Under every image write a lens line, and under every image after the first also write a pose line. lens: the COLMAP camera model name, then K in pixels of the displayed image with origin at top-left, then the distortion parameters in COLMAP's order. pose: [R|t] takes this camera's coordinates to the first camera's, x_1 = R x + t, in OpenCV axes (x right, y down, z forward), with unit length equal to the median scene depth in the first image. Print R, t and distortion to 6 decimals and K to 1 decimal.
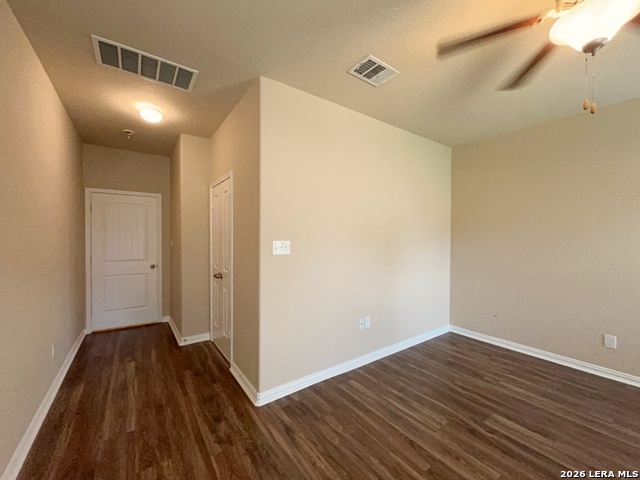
lens RADIAL K [[259.2, 0, 321.8], [0, 259.2, 241.9], [0, 0, 1]] dist [-0.002354, -0.000197]
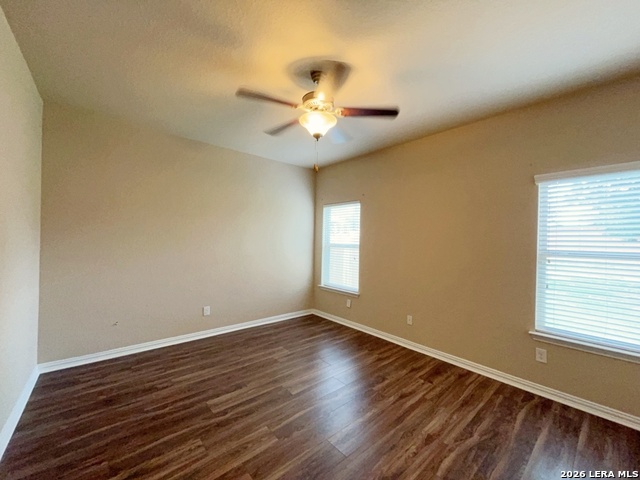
lens RADIAL K [[259.2, 0, 323.7], [0, 259.2, 235.9], [0, 0, 1]] dist [-0.002354, -0.000197]
pose [[-0.093637, 0.012504, 0.995528, -0.395008], [-0.004724, 0.999904, -0.013003, -0.009425], [-0.995595, -0.005921, -0.093569, 0.547023]]
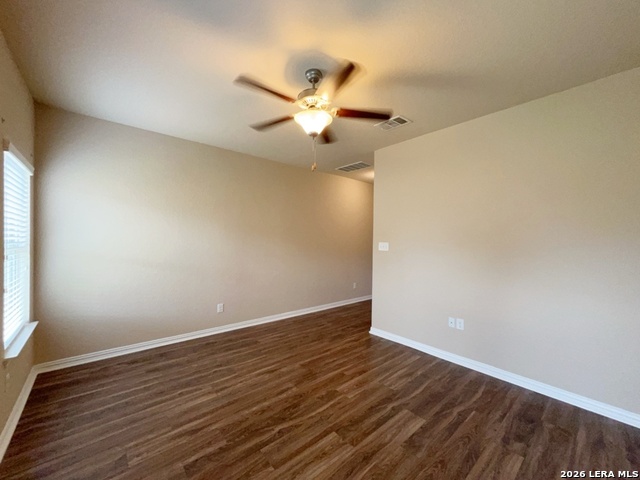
lens RADIAL K [[259.2, 0, 317.3], [0, 259.2, 241.6], [0, 0, 1]] dist [-0.002354, -0.000197]
pose [[0.072666, 0.003058, -0.997352, 1.406709], [-0.028470, 0.999594, 0.000990, 0.000914], [0.996950, 0.028323, 0.072724, 0.440460]]
